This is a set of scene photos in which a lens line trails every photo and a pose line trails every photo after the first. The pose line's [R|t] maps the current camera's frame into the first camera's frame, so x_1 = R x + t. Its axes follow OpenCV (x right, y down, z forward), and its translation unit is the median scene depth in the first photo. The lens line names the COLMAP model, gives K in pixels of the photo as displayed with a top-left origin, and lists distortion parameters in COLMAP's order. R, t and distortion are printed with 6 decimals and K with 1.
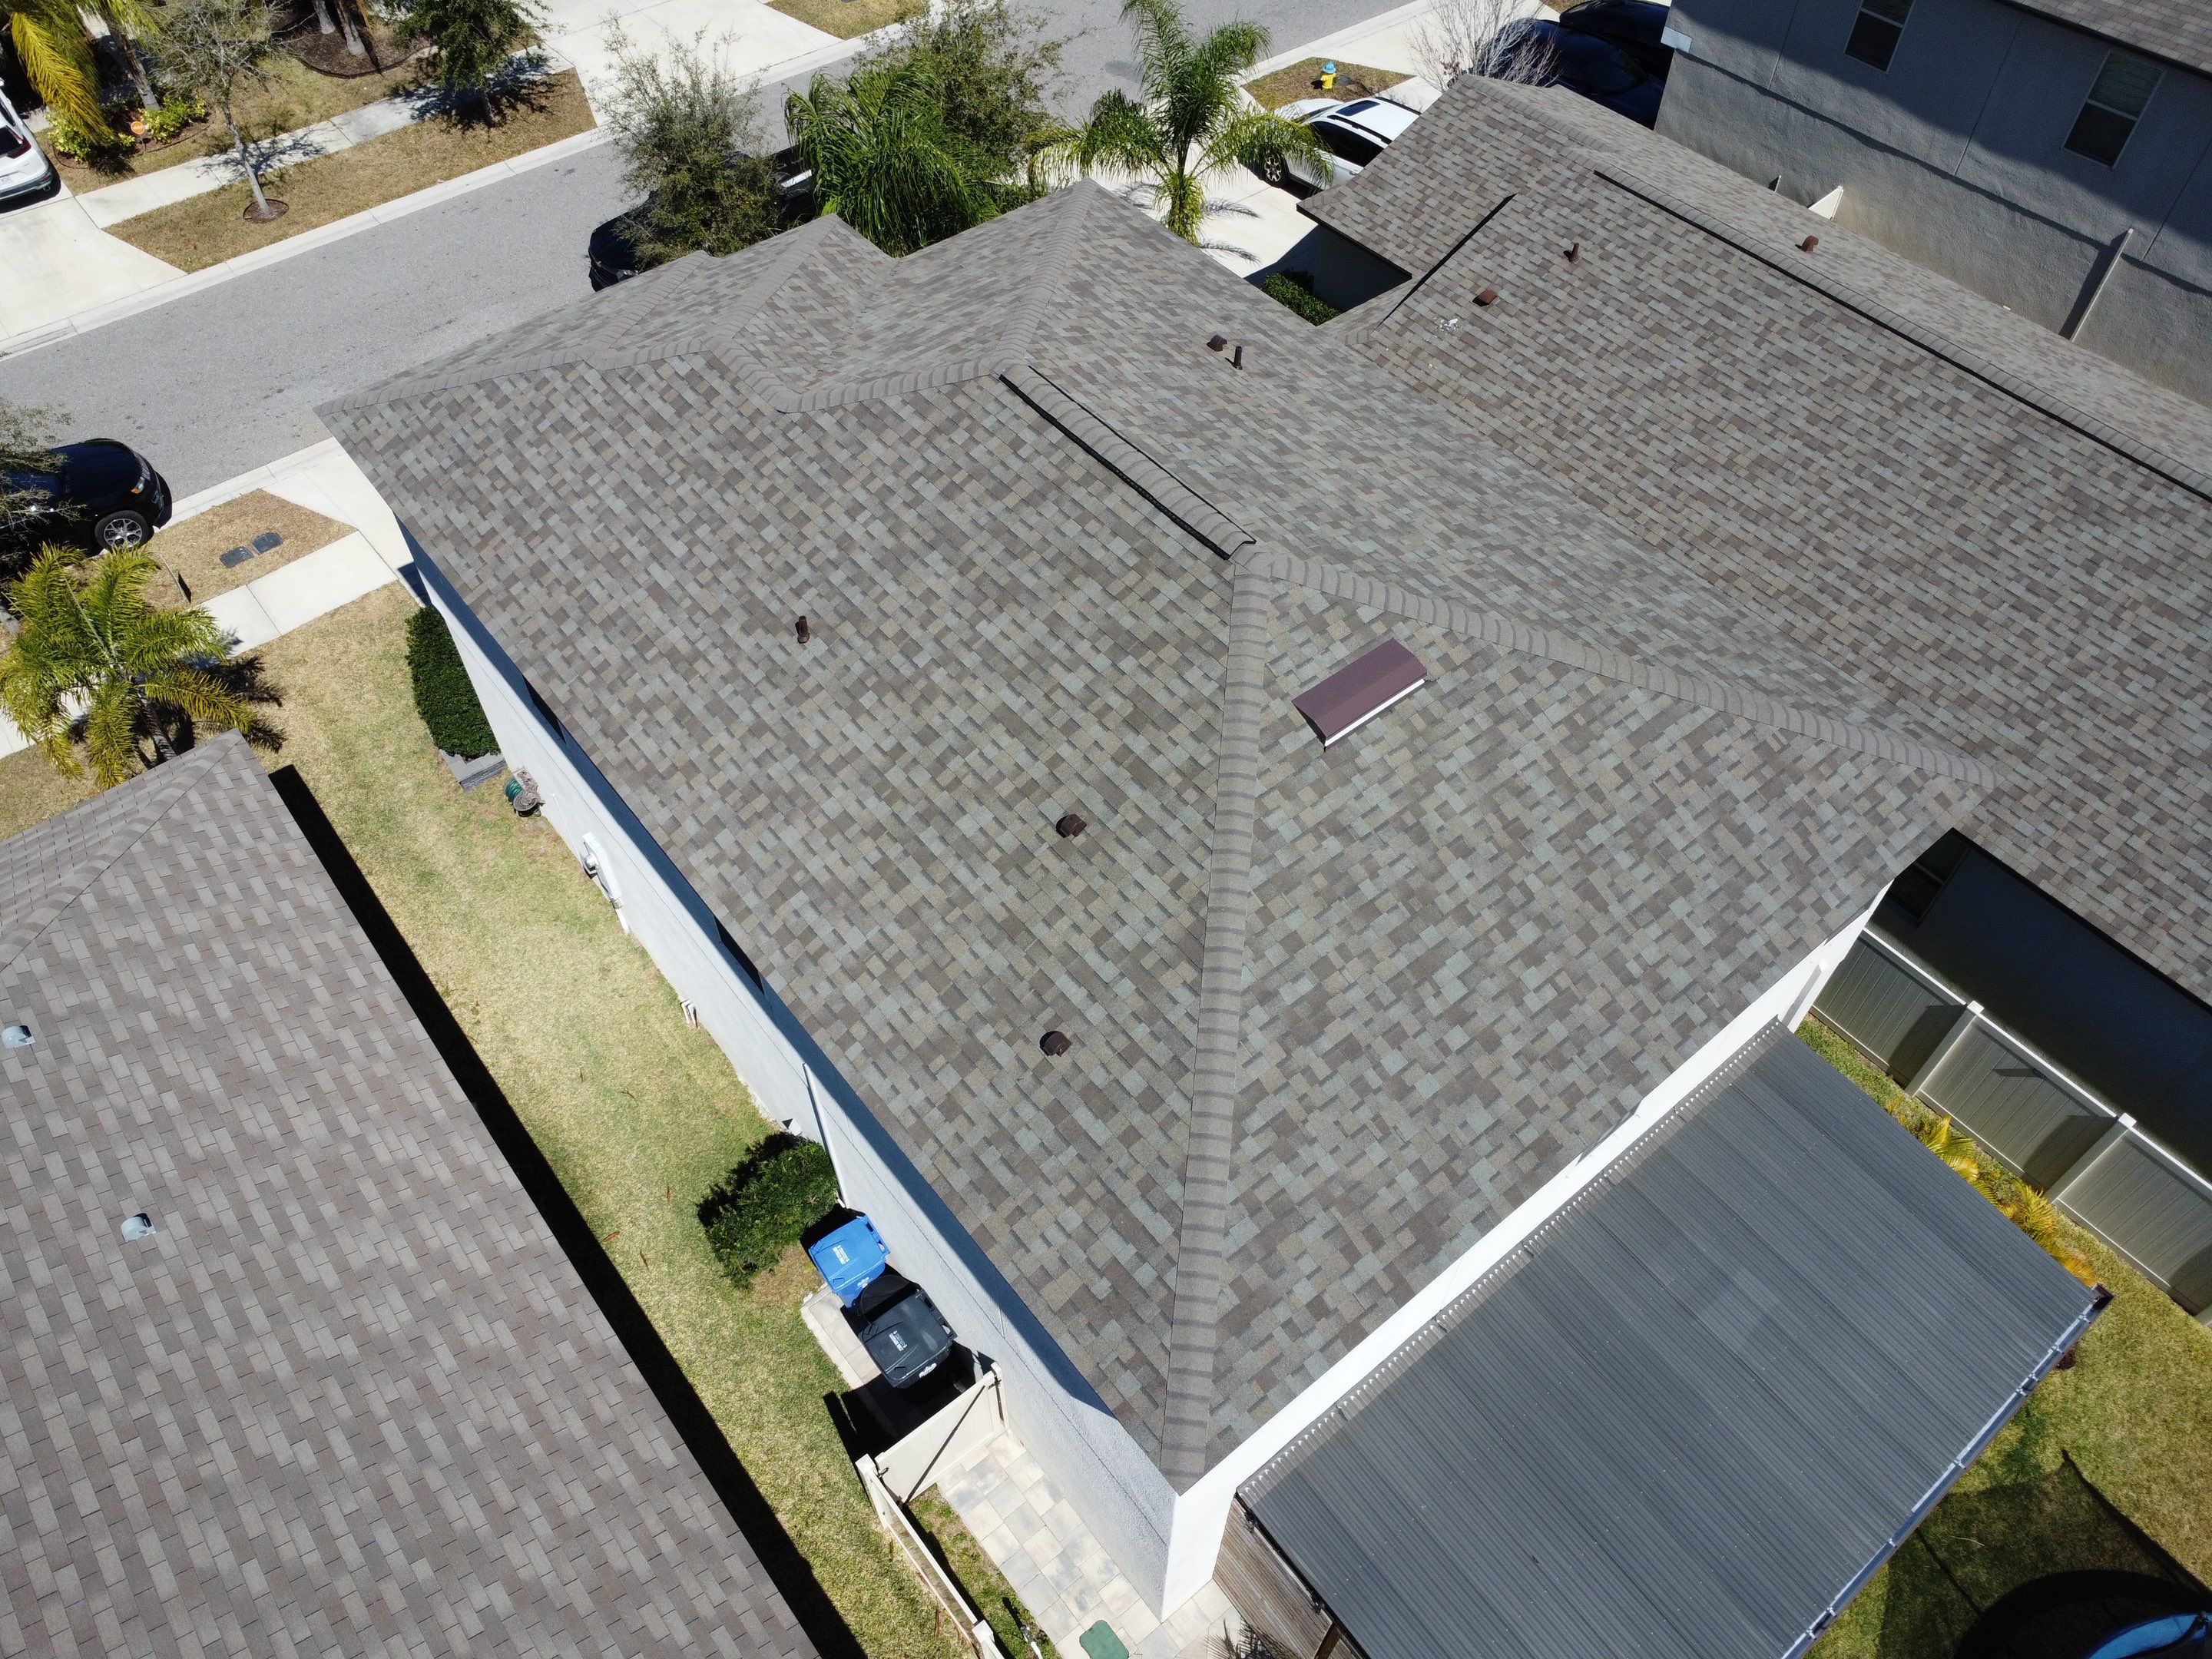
lens RADIAL K [[1605.7, 0, 1095.5], [0, 1605.7, 816.3], [0, 0, 1]] dist [-0.025591, -0.009587]
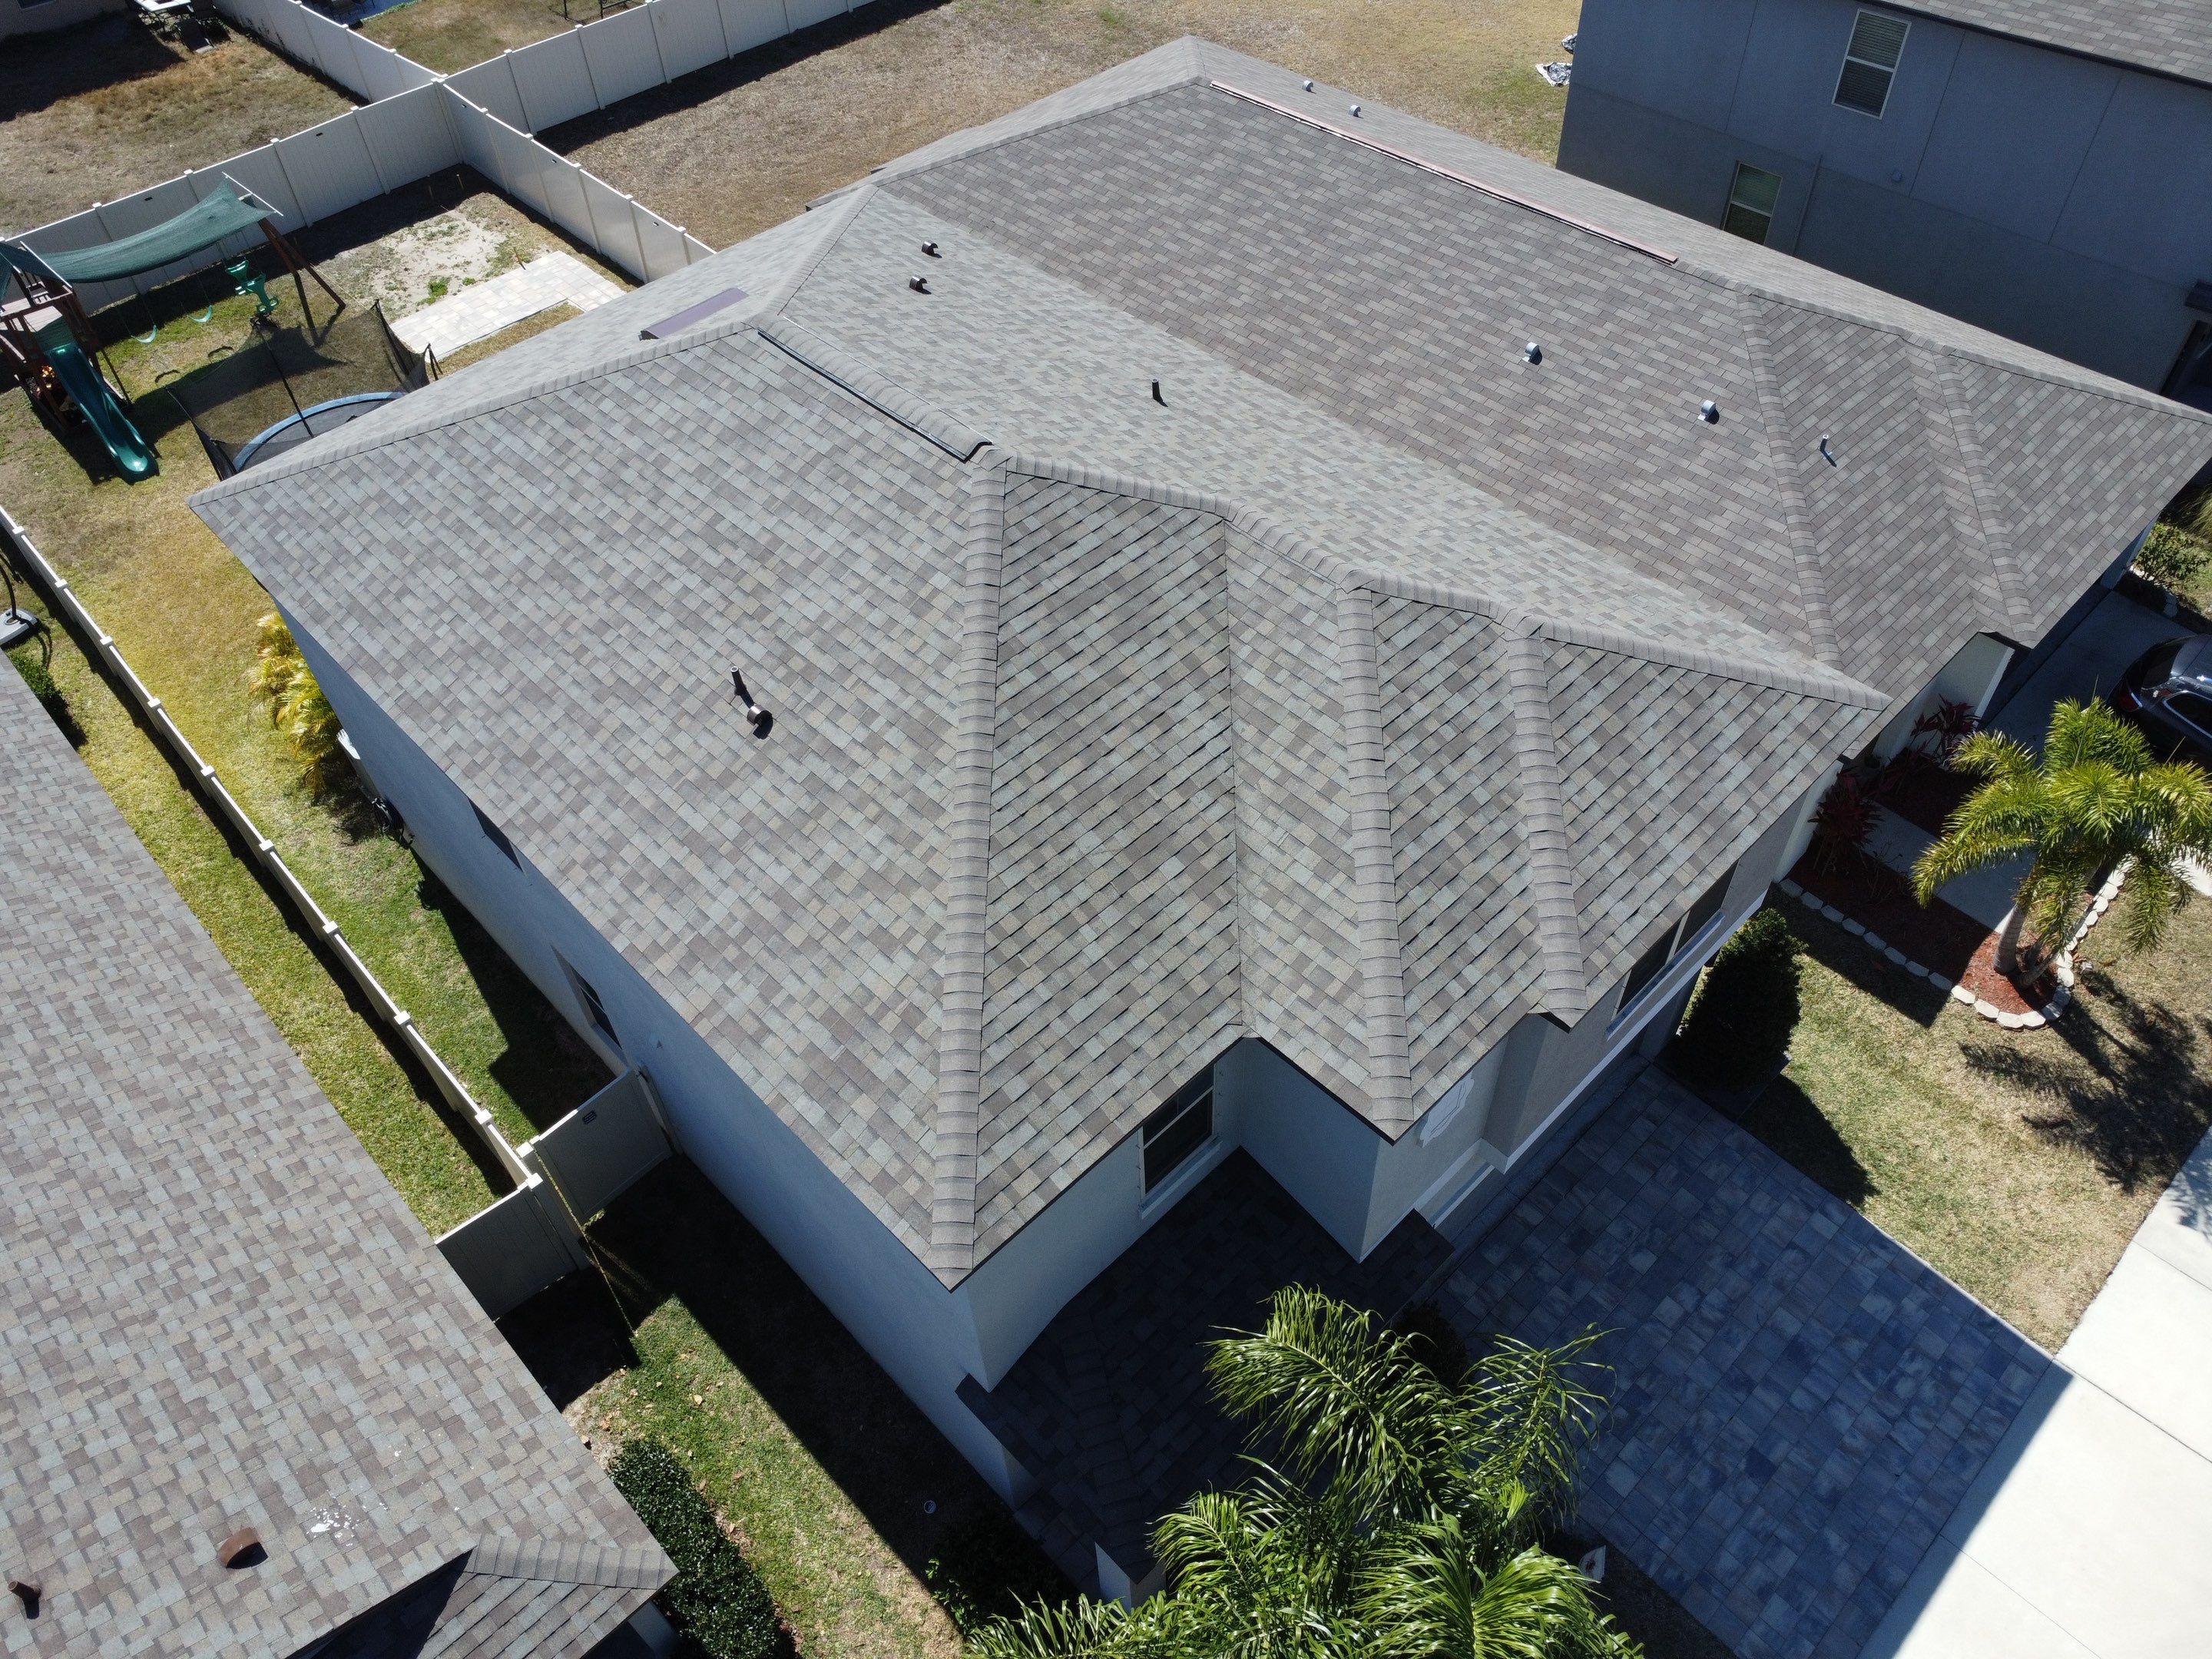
lens RADIAL K [[1605.7, 0, 1095.1], [0, 1605.7, 819.3], [0, 0, 1]] dist [-0.025591, -0.009587]
pose [[-0.994940, 0.096800, -0.026919, -0.076345], [-0.040655, -0.142867, 0.988906, -1.309211], [0.091880, 0.984997, 0.146080, 1.129195]]
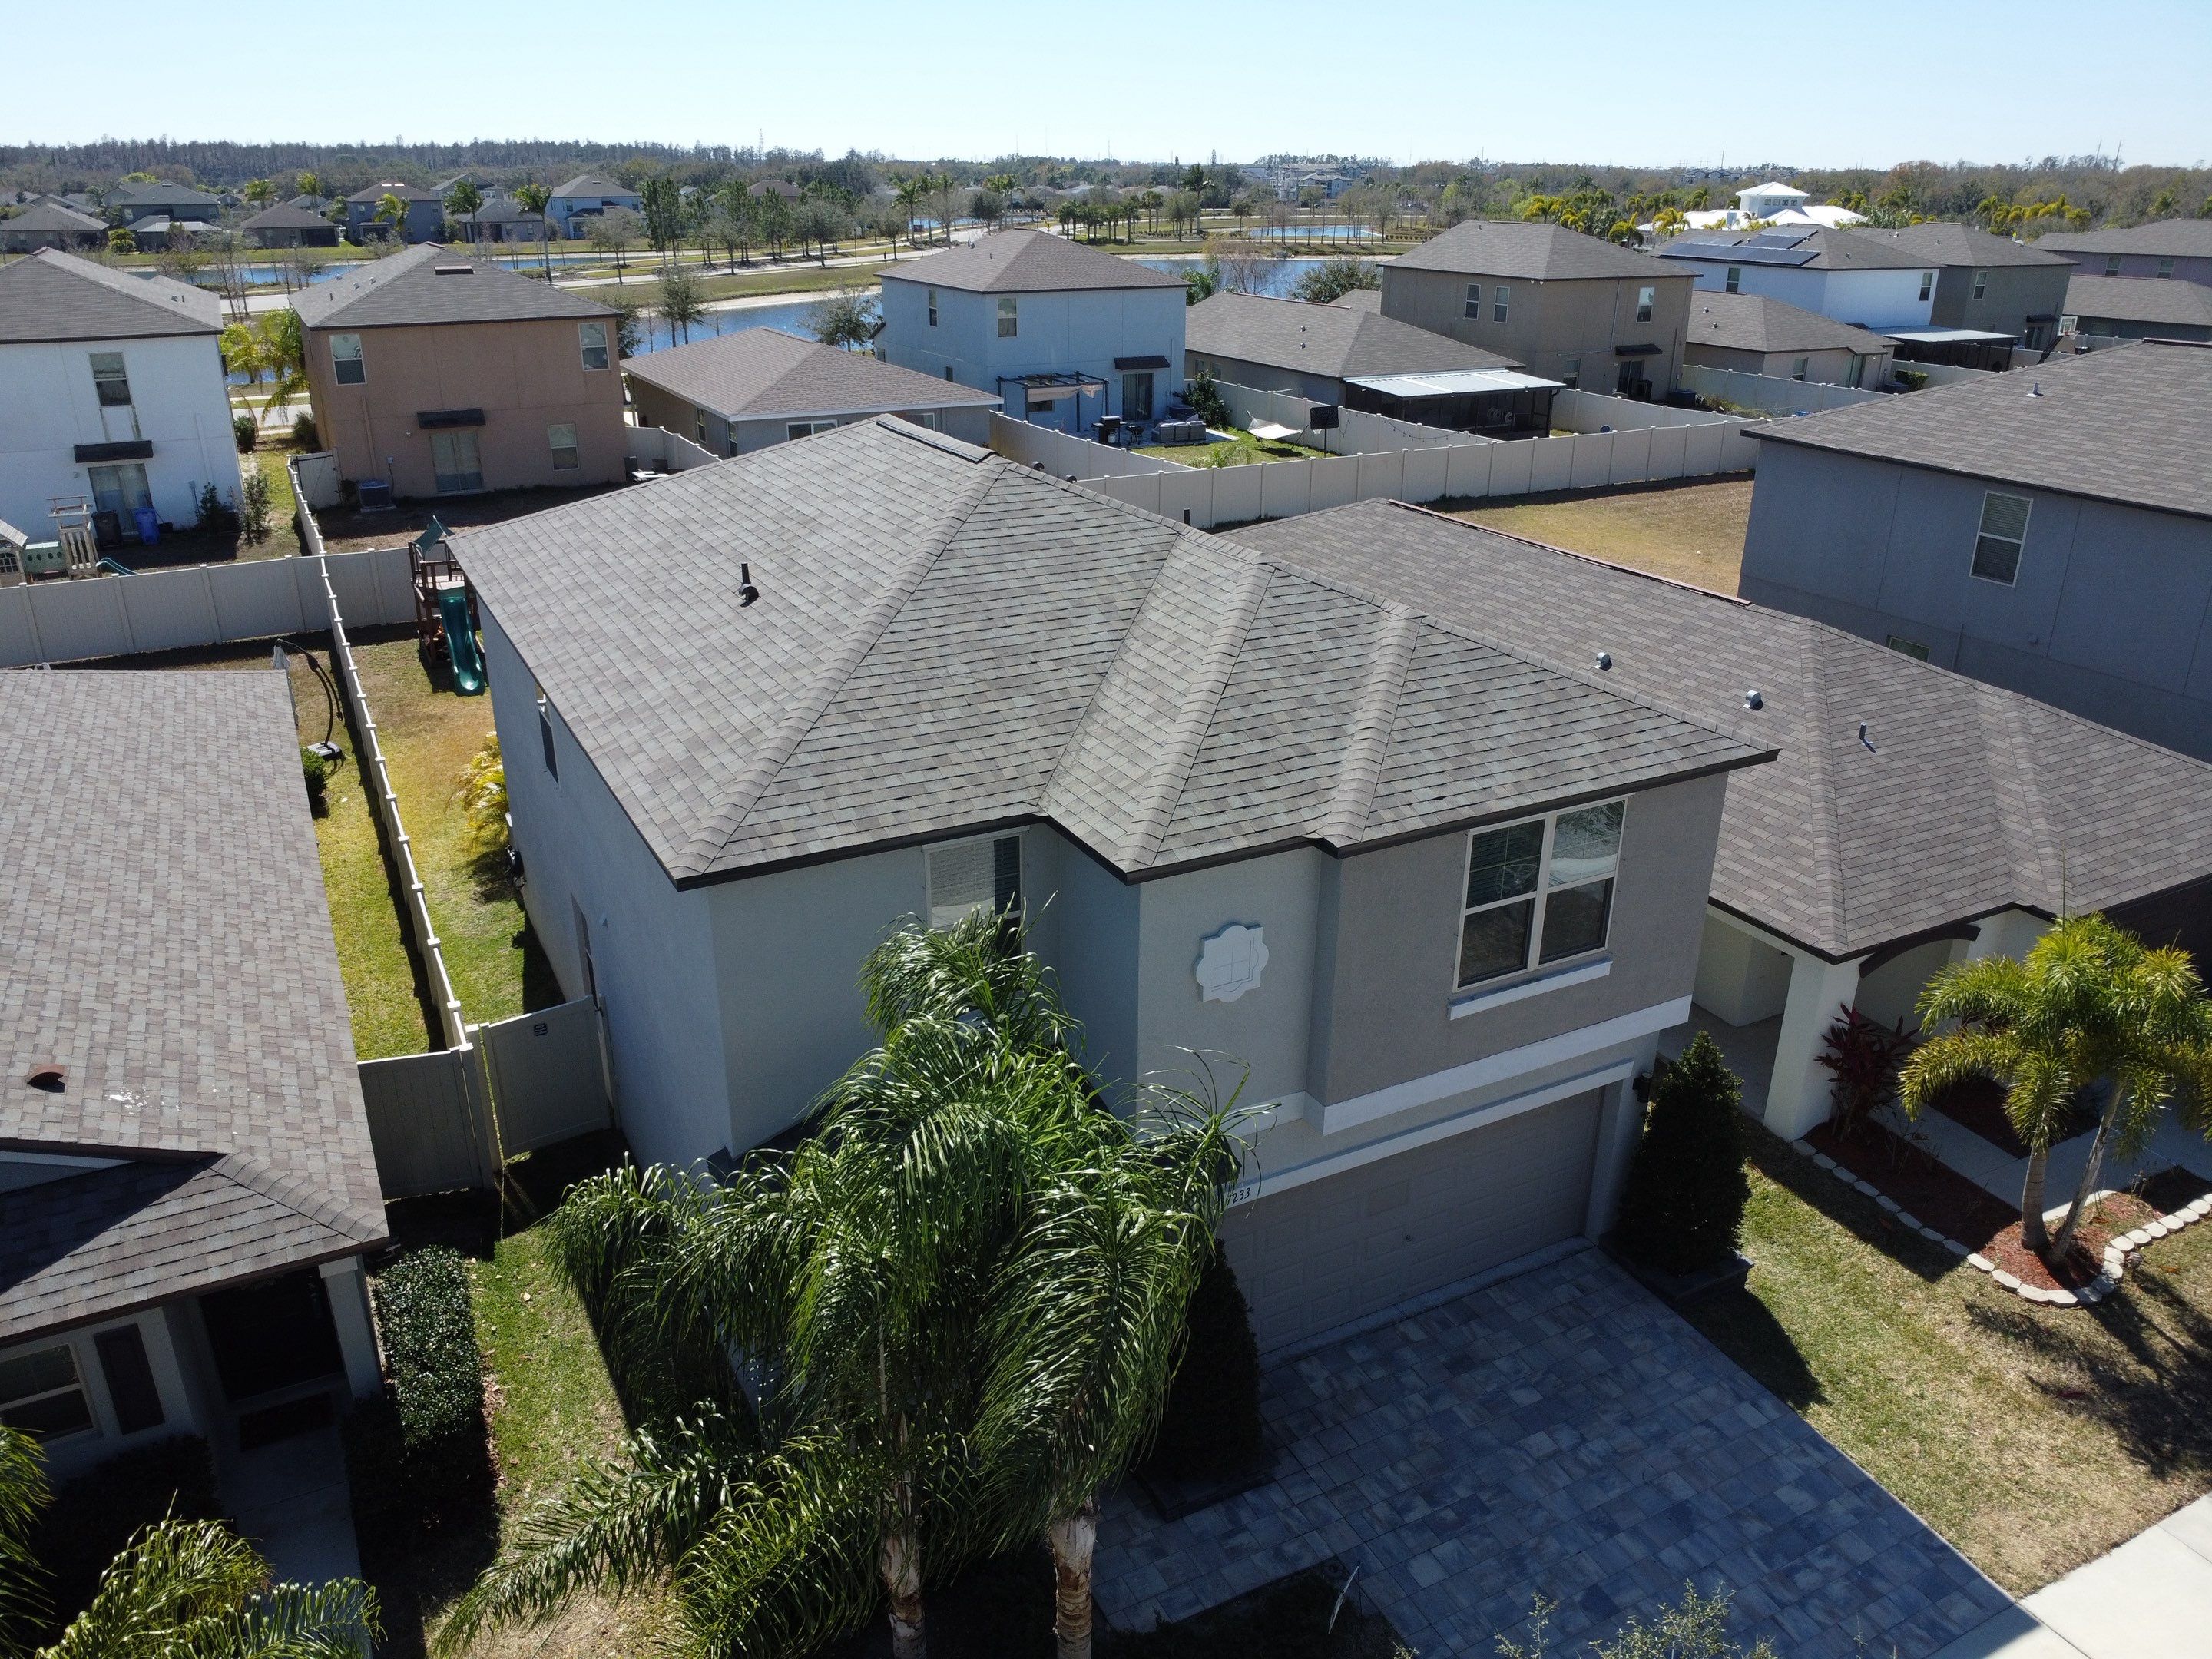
lens RADIAL K [[1605.7, 0, 1094.1], [0, 1605.7, 817.8], [0, 0, 1]] dist [-0.025591, -0.009587]
pose [[-0.981513, -0.070867, 0.177792, -0.365100], [0.149333, 0.297481, 0.942977, -1.342752], [-0.119716, 0.952094, -0.281398, 1.633953]]
